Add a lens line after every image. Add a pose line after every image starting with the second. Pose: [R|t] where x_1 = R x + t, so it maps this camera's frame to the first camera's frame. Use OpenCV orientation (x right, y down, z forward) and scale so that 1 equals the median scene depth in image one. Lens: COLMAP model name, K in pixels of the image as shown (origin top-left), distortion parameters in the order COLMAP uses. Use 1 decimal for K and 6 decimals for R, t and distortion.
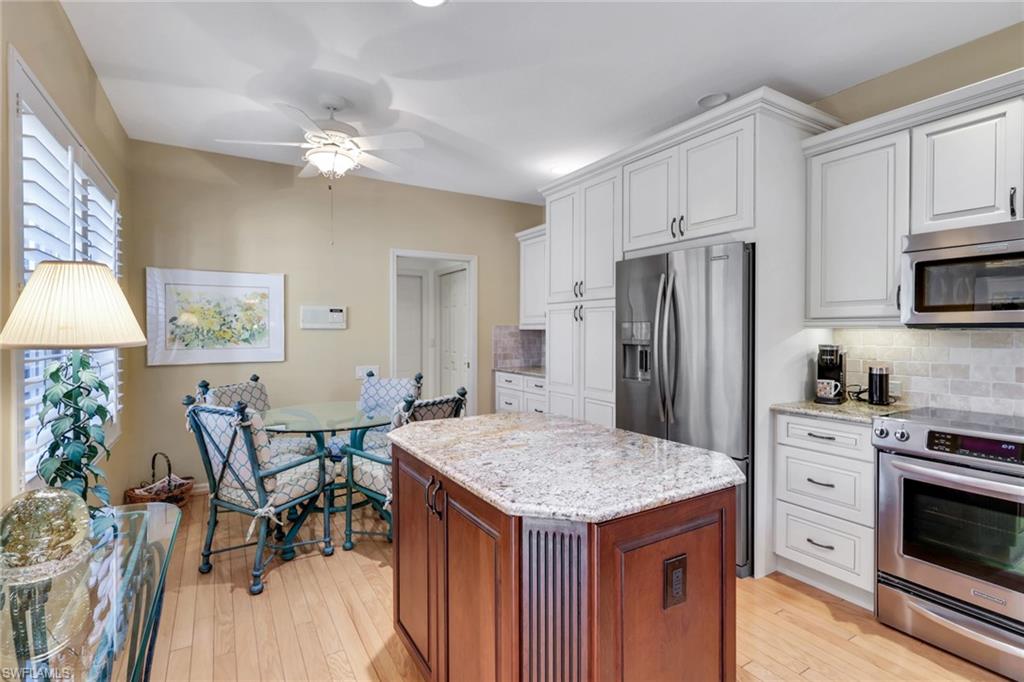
lens RADIAL K [[470.1, 0, 511.8], [0, 470.1, 331.8], [0, 0, 1]] dist [-0.005392, 0.001085]
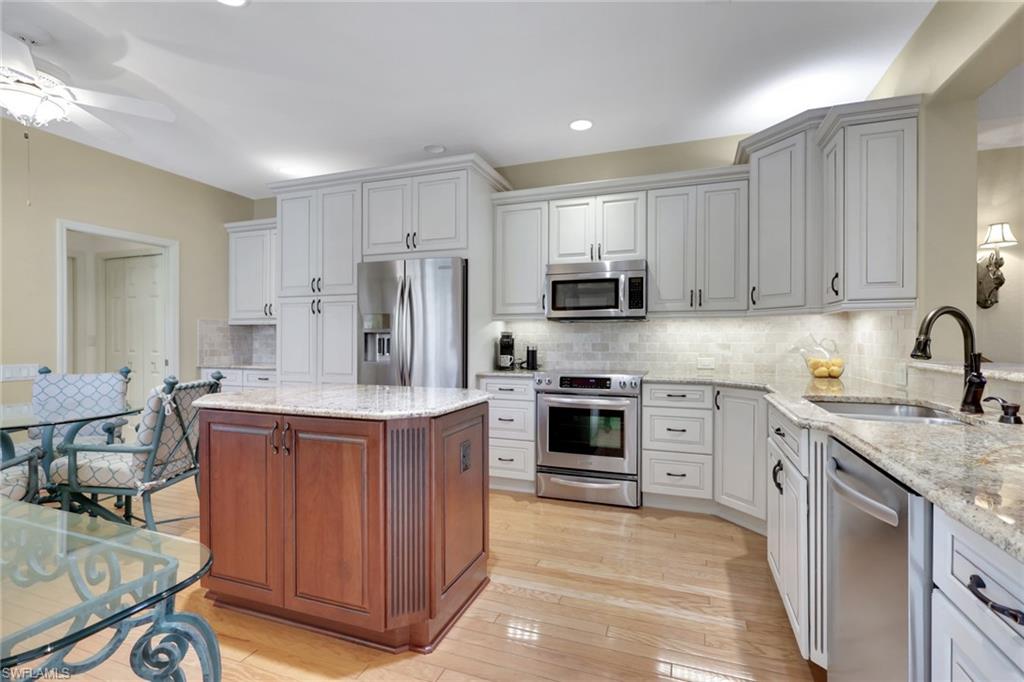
lens RADIAL K [[470.1, 0, 505.7], [0, 470.1, 338.4], [0, 0, 1]] dist [-0.005392, 0.001085]
pose [[0.780099, 0.005371, 0.625633, -0.252209], [0.000447, 0.999958, -0.009142, 0.057160], [-0.625656, 0.007411, 0.780064, -0.166681]]
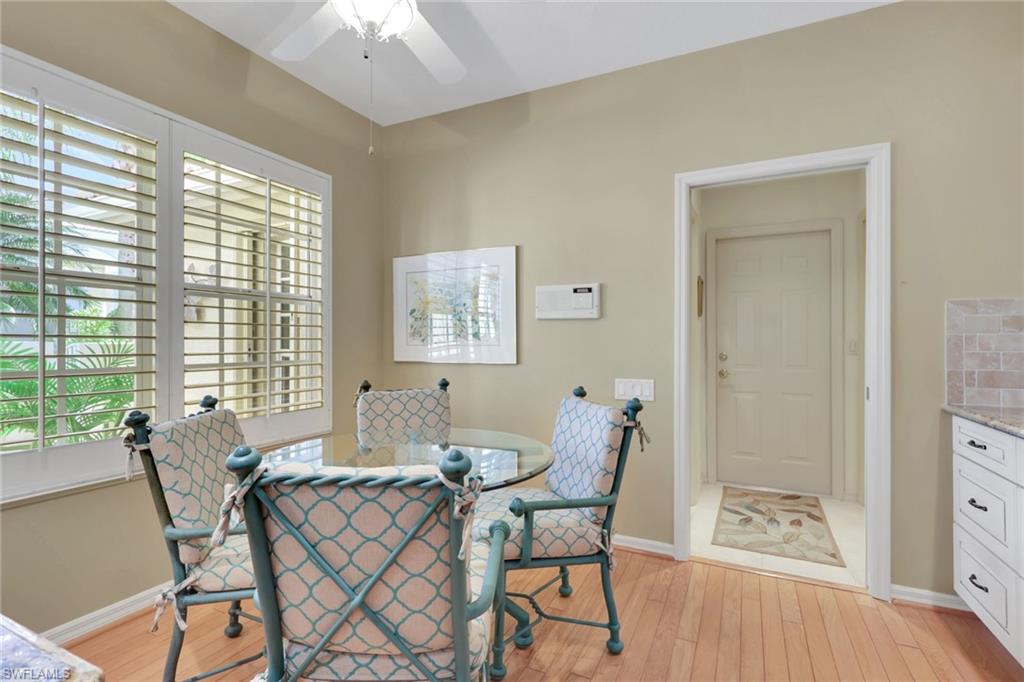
lens RADIAL K [[470.1, 0, 519.4], [0, 470.1, 342.7], [0, 0, 1]] dist [-0.005392, 0.001085]
pose [[0.539931, -0.000200, -0.841709, 0.181218], [-0.000273, 1.000000, -0.000413, 0.039451], [0.841709, 0.000453, 0.539931, 0.804301]]
